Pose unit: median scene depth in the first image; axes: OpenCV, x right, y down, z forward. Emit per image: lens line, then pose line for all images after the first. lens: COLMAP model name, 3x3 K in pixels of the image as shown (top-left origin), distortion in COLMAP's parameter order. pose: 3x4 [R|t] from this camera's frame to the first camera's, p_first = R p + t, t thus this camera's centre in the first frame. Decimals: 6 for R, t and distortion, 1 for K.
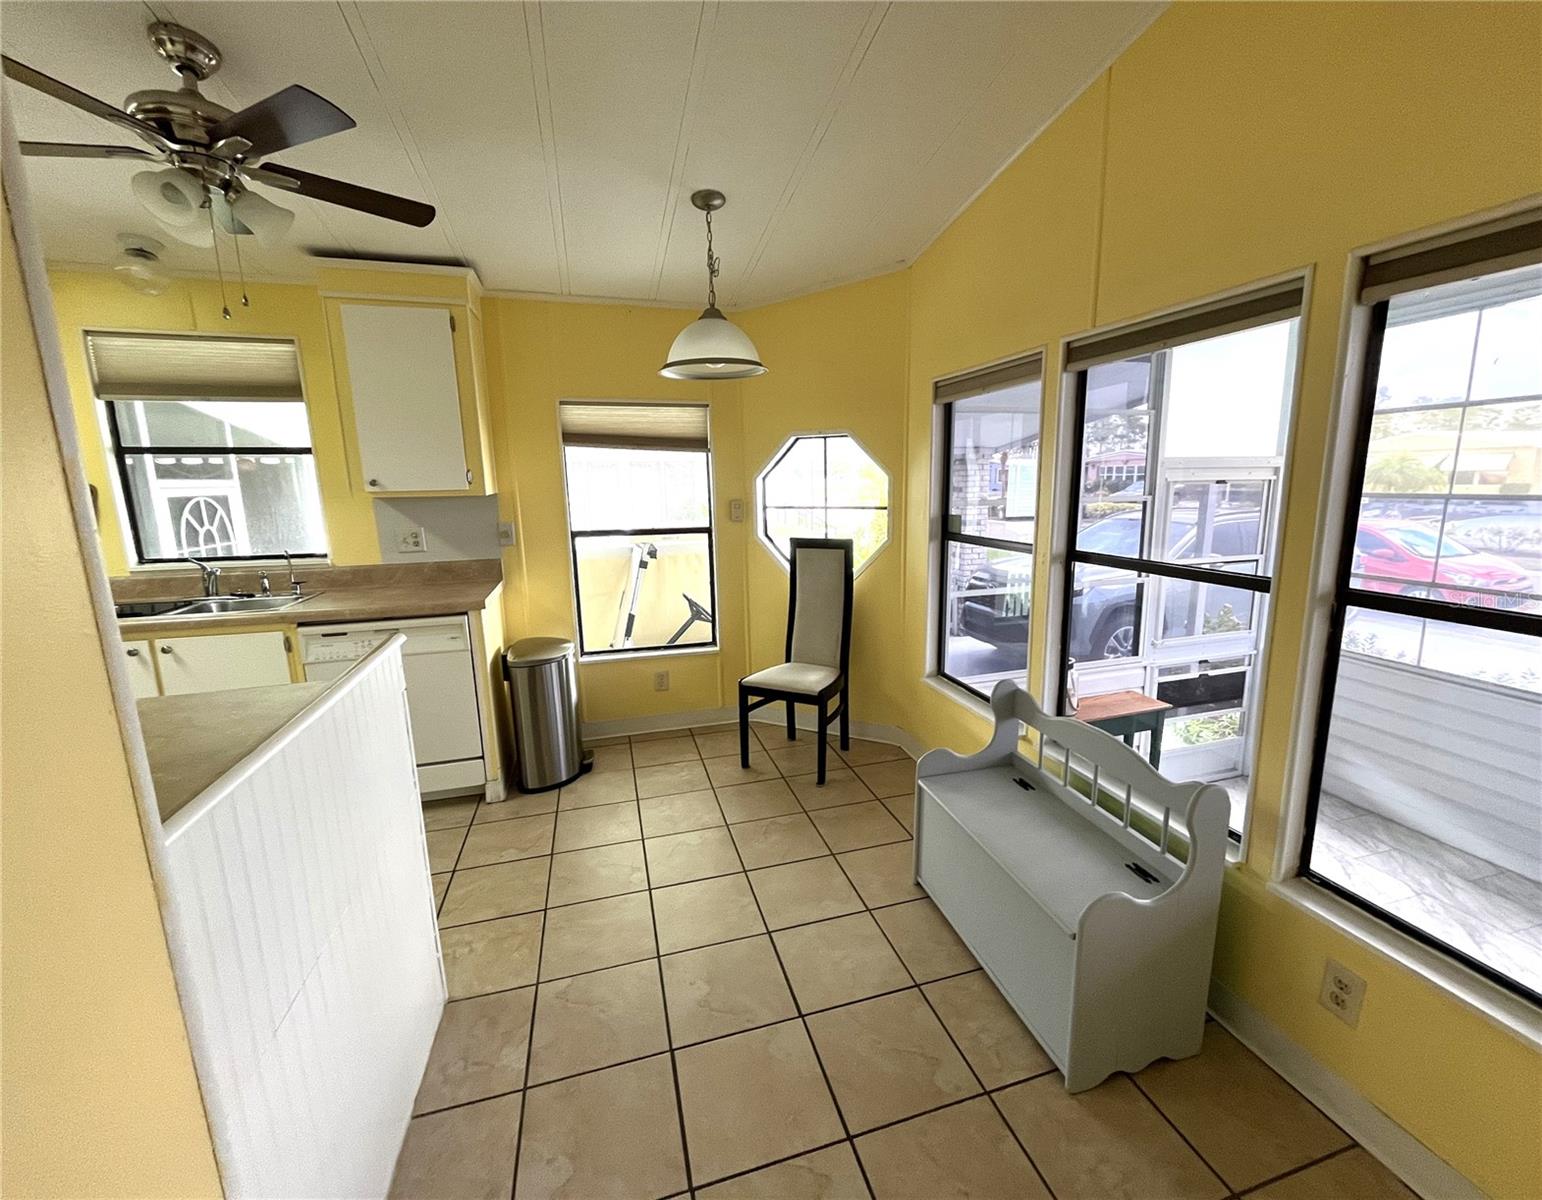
lens RADIAL K [[637.8, 0, 779.2], [0, 637.8, 594.9], [0, 0, 1]] dist [0.002739, 0.000379]
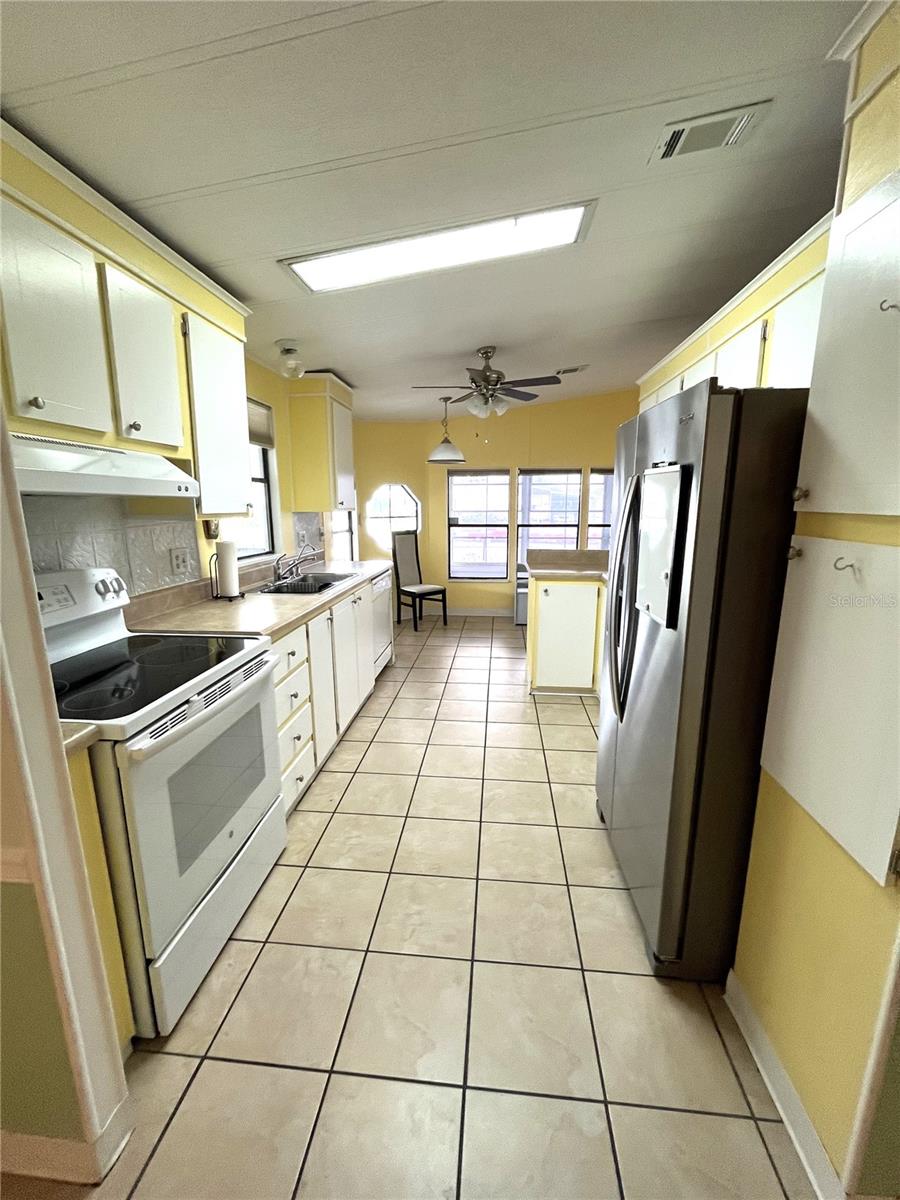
lens RADIAL K [[487.8, 0, 451.3], [0, 487.8, 600.3], [0, 0, 1]] dist [-0.004237, -0.000167]
pose [[0.374341, -0.167615, 0.912016, -1.701241], [0.165622, 0.979798, 0.112092, -0.012638], [-0.912380, 0.109089, 0.394540, 0.209355]]
